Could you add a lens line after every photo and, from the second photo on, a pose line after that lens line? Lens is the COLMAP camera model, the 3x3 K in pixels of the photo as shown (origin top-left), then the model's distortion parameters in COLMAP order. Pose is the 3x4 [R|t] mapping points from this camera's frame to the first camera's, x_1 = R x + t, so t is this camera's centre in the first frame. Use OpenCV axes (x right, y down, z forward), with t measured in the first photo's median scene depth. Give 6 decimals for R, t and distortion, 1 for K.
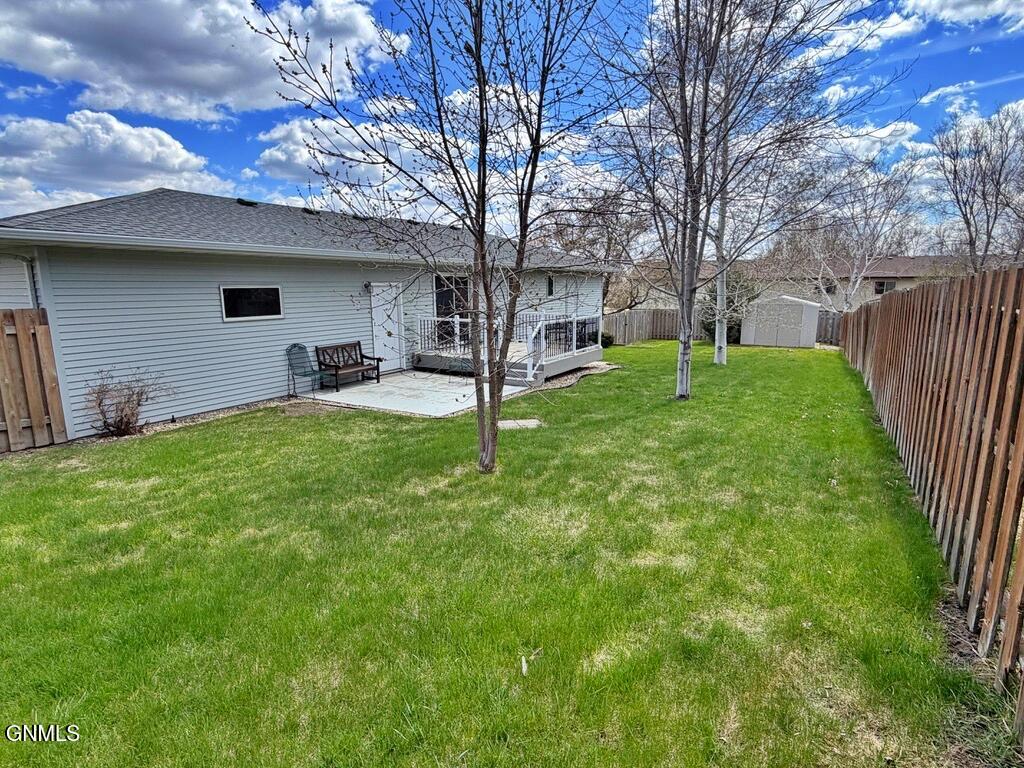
lens RADIAL K [[540.8, 0, 512.0], [0, 540.8, 384.0], [0, 0, 1]] dist [0.000204, 0.000106]
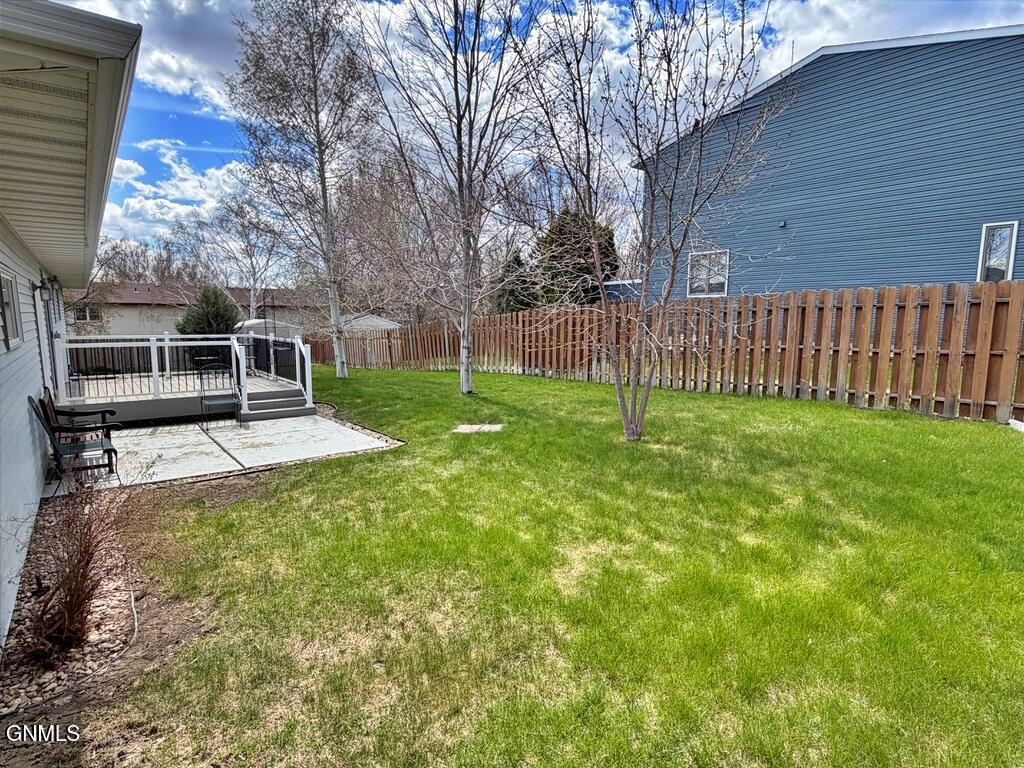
lens RADIAL K [[540.8, 0, 512.0], [0, 540.8, 384.0], [0, 0, 1]] dist [0.000204, 0.000106]
pose [[0.360181, -0.113088, 0.926002, -1.100795], [0.168349, 0.984208, 0.054715, -0.061773], [-0.917566, 0.136184, 0.373532, 0.670589]]
